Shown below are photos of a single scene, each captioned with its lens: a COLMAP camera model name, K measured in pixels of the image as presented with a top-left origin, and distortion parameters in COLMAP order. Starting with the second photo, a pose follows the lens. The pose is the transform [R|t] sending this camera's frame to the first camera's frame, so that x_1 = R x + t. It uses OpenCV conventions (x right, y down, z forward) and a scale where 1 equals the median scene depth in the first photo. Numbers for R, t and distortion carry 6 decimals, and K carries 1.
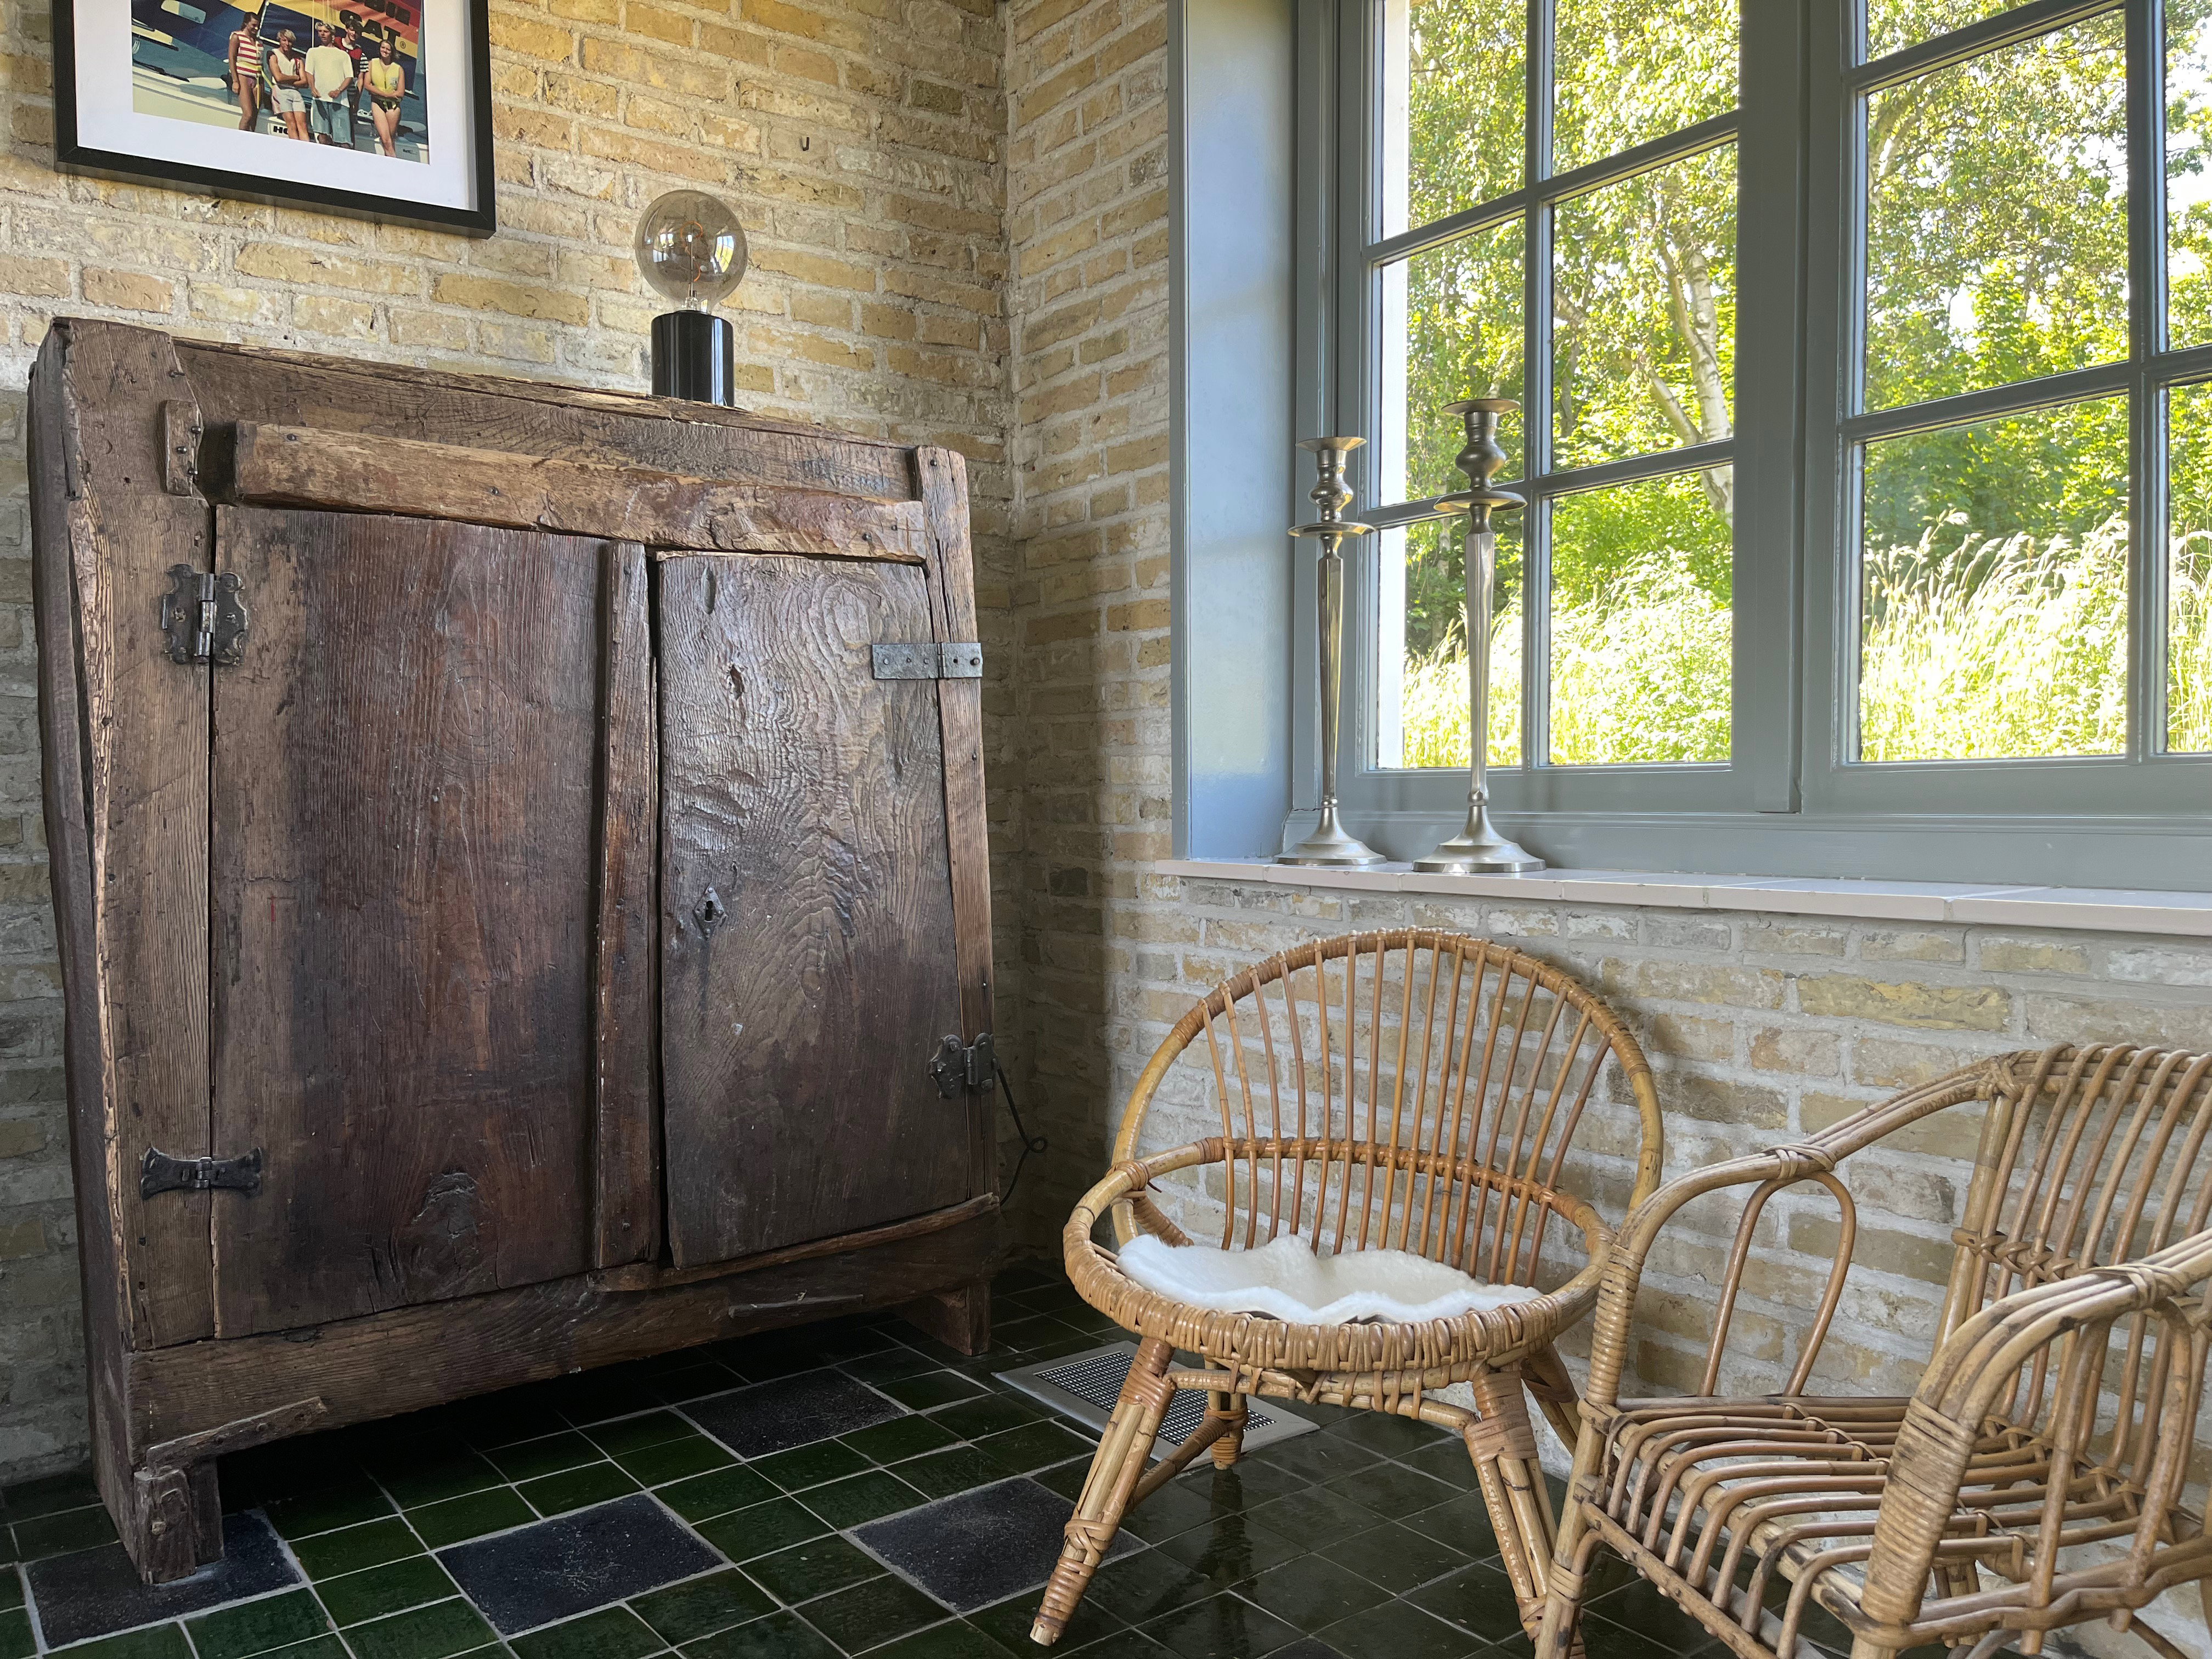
lens RADIAL K [[1663.9, 0, 1102.6], [0, 1663.9, 818.6], [0, 0, 1]] dist [-0.010285, -0.009455]
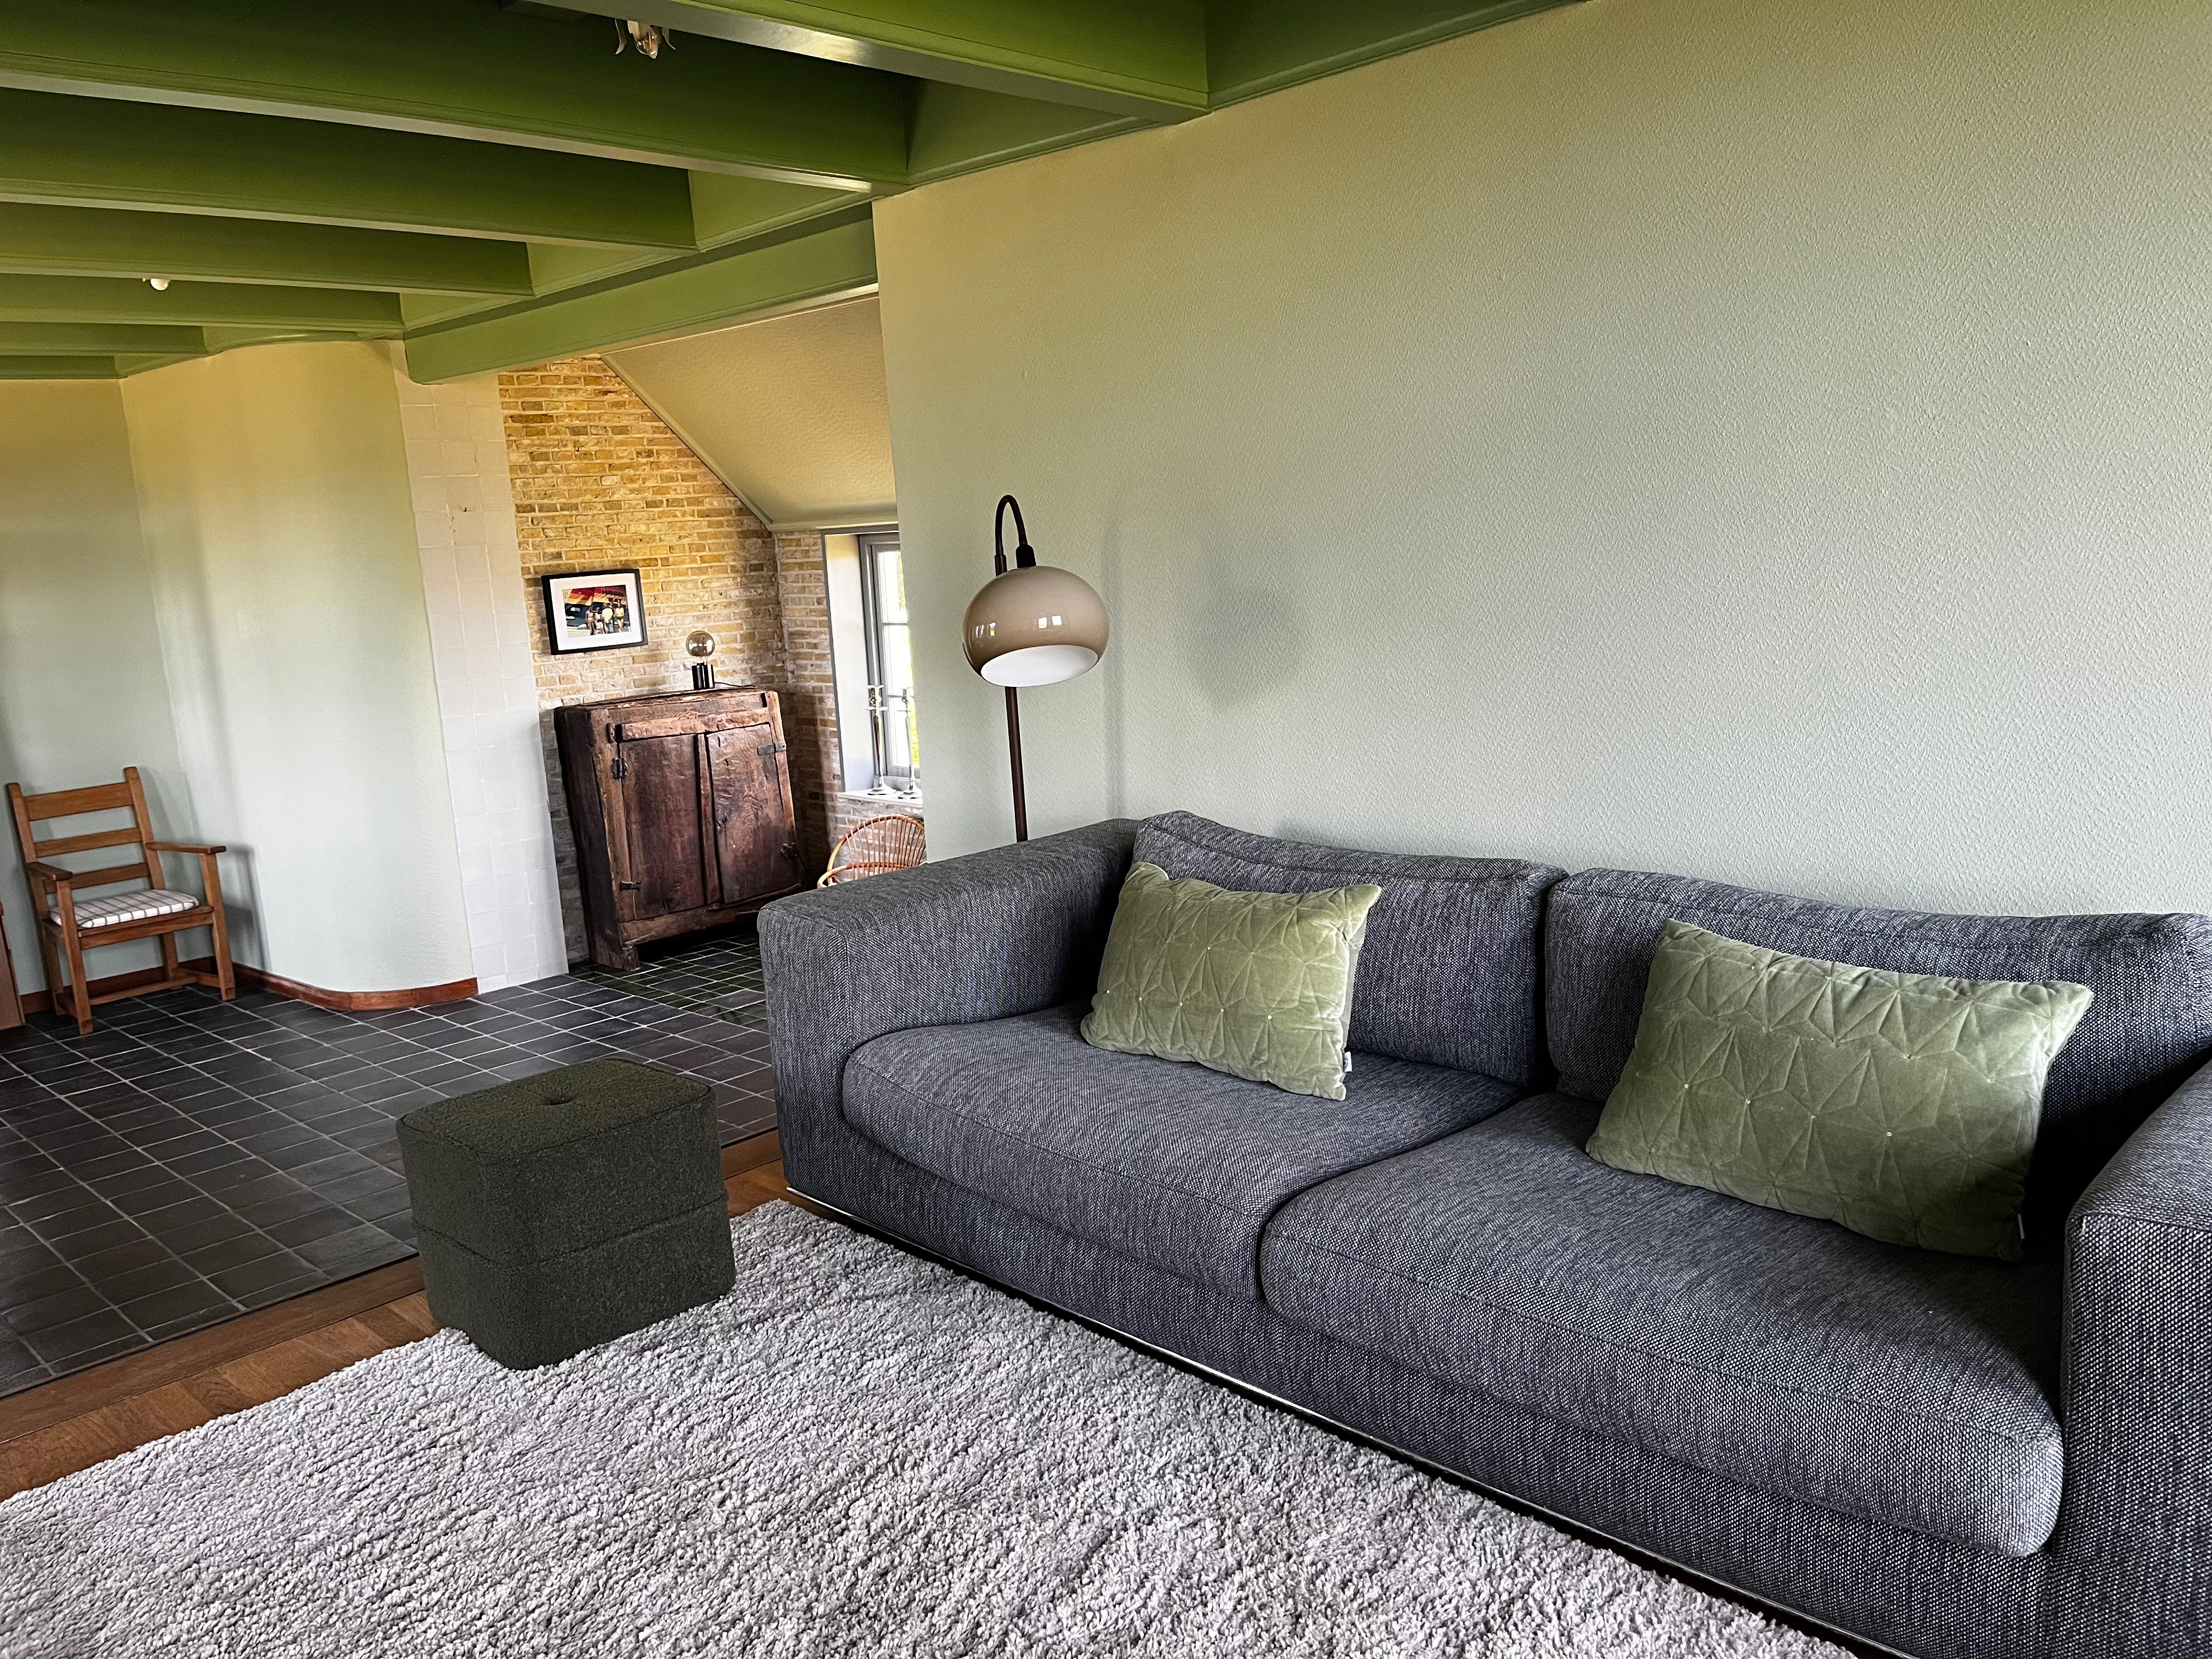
lens RADIAL K [[1663.9, 0, 1124.8], [0, 1663.9, 830.8], [0, 0, 1]] dist [-0.010285, -0.009455]
pose [[0.986977, -0.069818, 0.144922, 0.131256], [0.048690, 0.988302, 0.144527, -0.427336], [-0.153318, -0.135588, 0.978831, -2.942881]]
